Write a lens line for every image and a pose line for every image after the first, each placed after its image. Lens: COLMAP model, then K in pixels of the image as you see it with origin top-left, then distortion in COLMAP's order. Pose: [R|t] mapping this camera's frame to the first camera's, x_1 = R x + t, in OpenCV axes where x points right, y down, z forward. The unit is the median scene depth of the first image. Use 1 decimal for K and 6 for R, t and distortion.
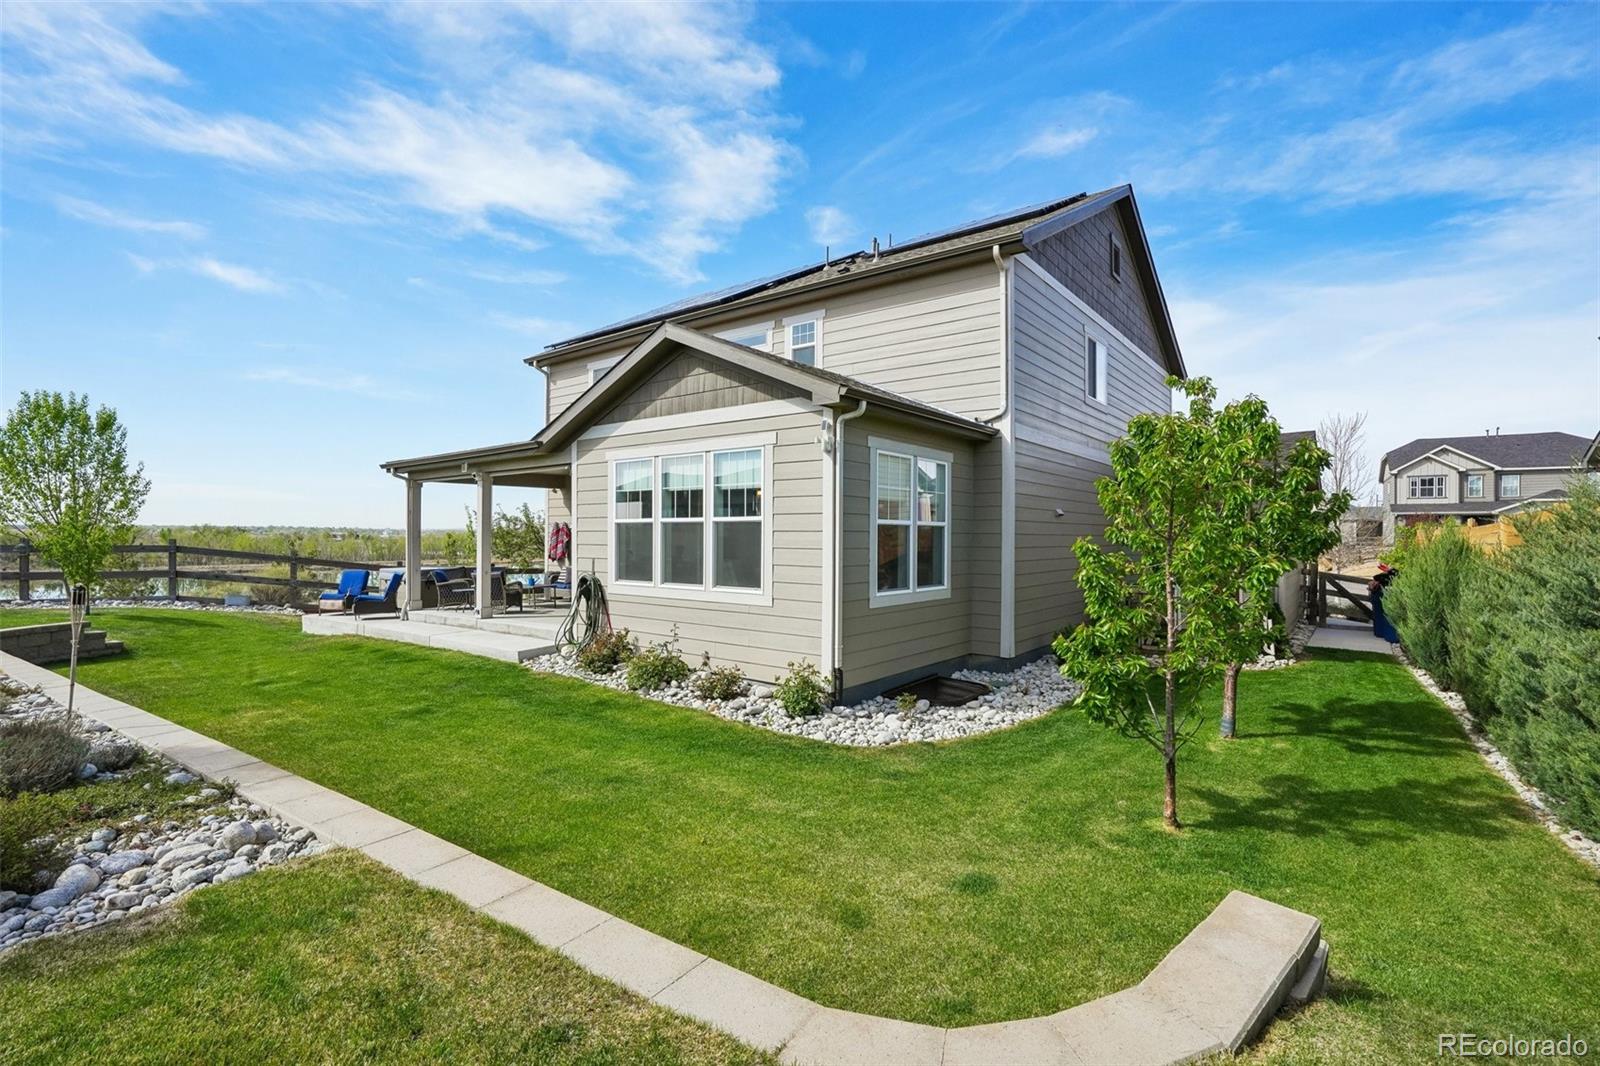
lens RADIAL K [[742.0, 0, 800.0], [0, 742.0, 533.0], [0, 0, 1]] dist [-0.059818, 0.029354]
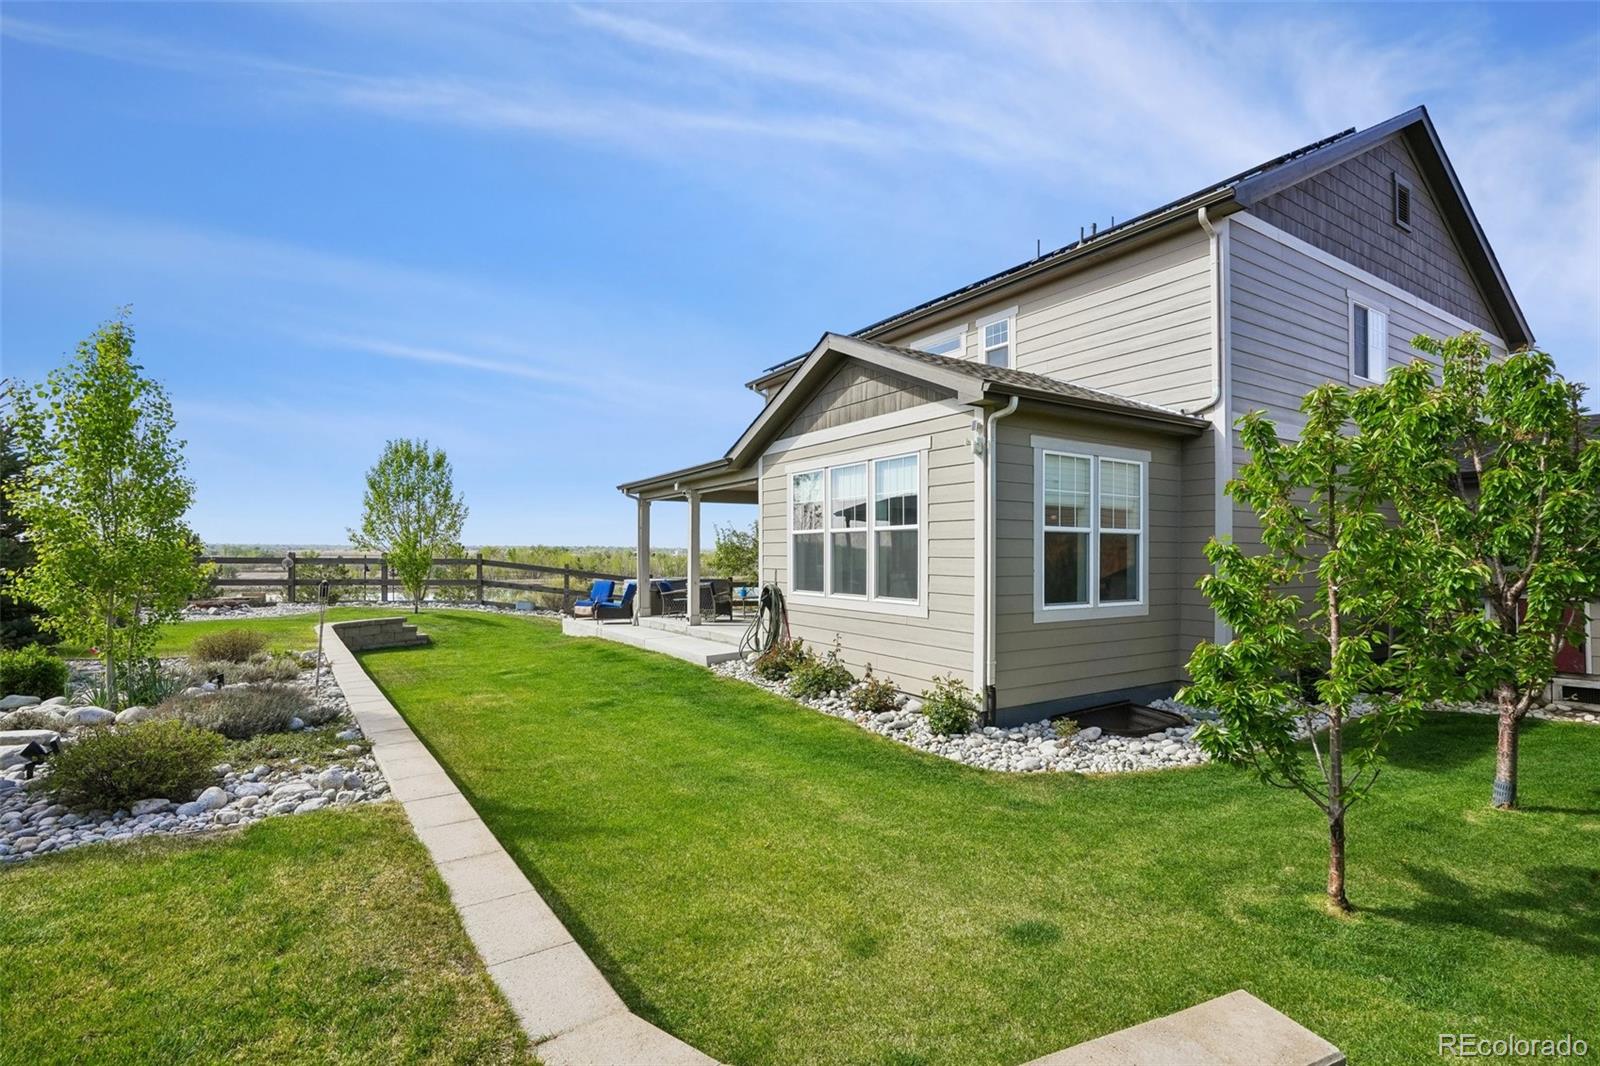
lens RADIAL K [[742.4, 0, 793.3], [0, 742.4, 545.6], [0, 0, 1]] dist [-0.049708, 0.020132]
pose [[0.938775, -0.005172, -0.344491, 0.137011], [0.002741, 0.999968, -0.007542, 0.012840], [0.344519, 0.006135, 0.938759, 0.042892]]
